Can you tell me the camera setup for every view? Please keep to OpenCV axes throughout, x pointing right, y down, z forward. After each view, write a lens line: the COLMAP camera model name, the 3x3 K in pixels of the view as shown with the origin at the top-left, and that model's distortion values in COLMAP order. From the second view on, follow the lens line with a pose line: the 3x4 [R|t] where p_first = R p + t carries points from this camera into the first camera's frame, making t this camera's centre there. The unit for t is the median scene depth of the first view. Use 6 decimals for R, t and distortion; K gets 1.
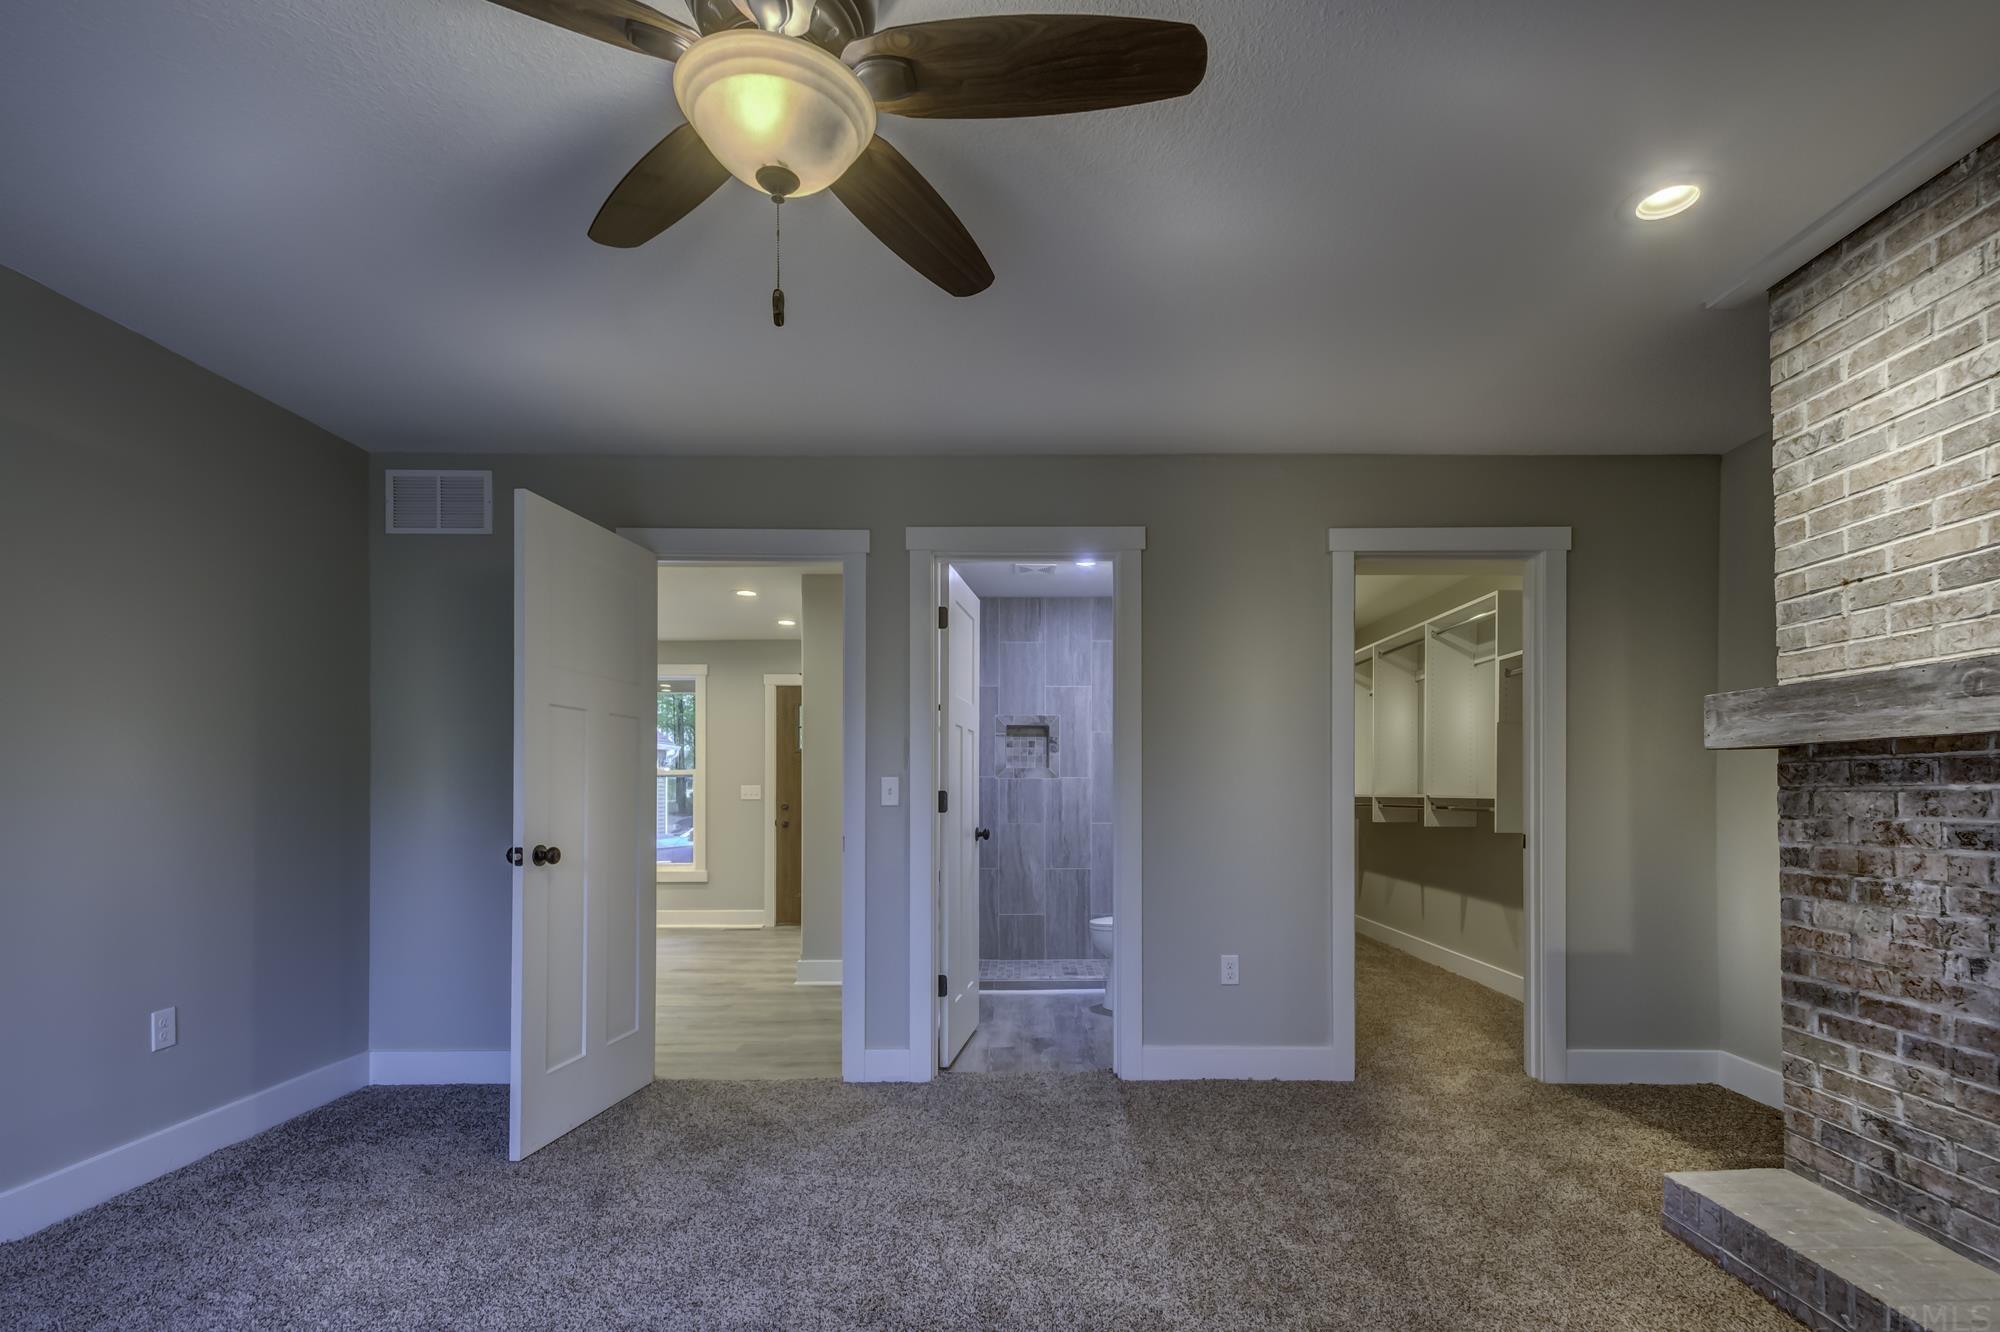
lens RADIAL K [[911.1, 0, 1007.5], [0, 911.1, 792.5], [0, 0, 1]] dist [0.012665, -0.000294]
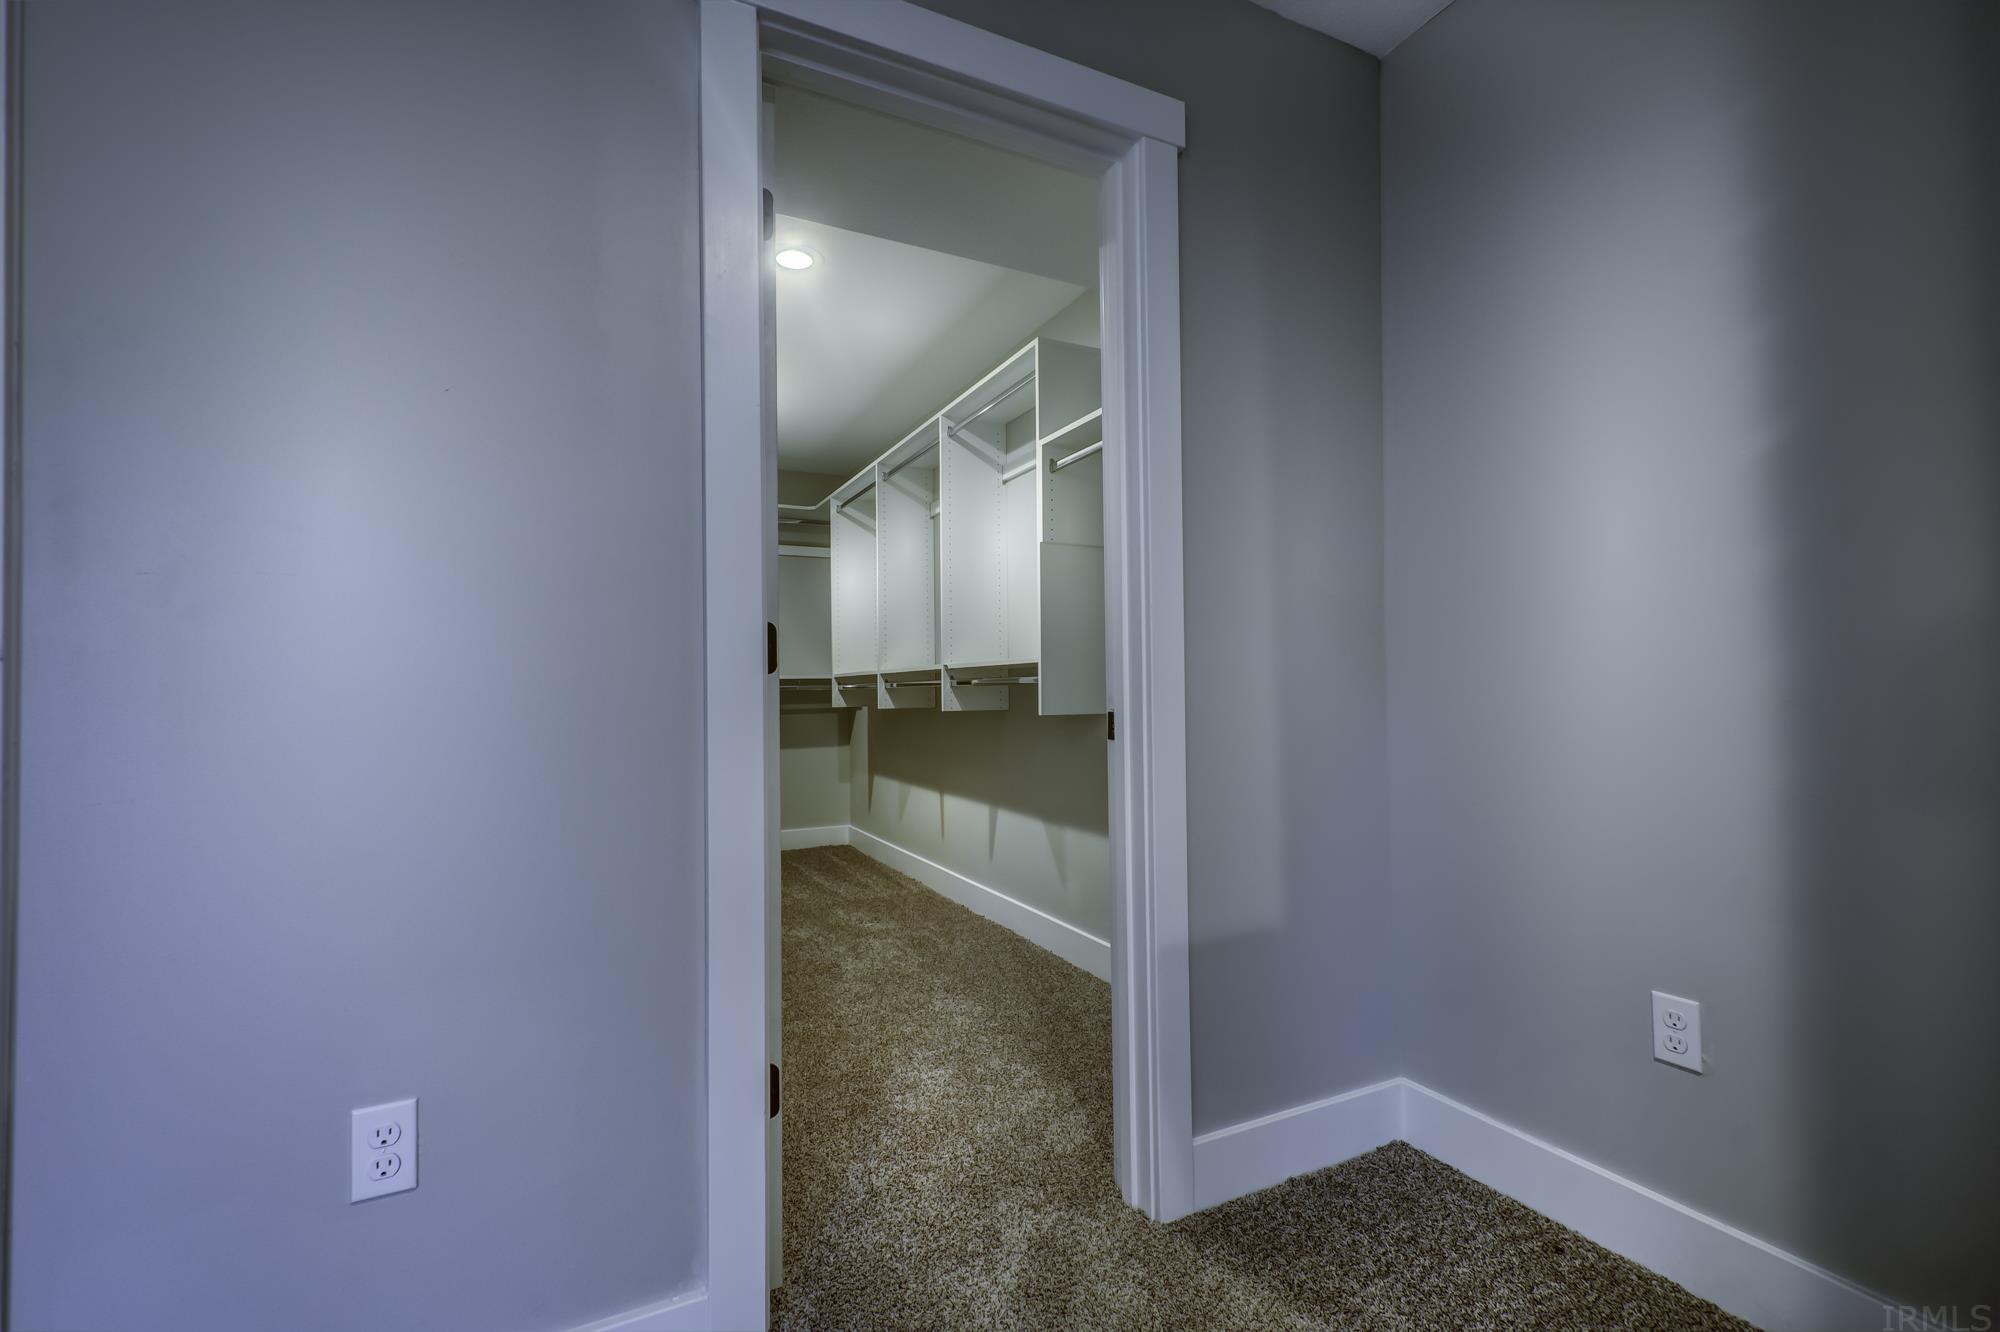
lens RADIAL K [[873.6, 0, 1000.0], [0, 873.6, 666.0], [0, 0, 1]] dist [0.000920, 0.000012]
pose [[0.884803, 0.000434, 0.465965, 0.227563], [0.013486, 0.999557, -0.026539, 0.025468], [-0.465770, 0.029766, 0.884405, 0.478031]]
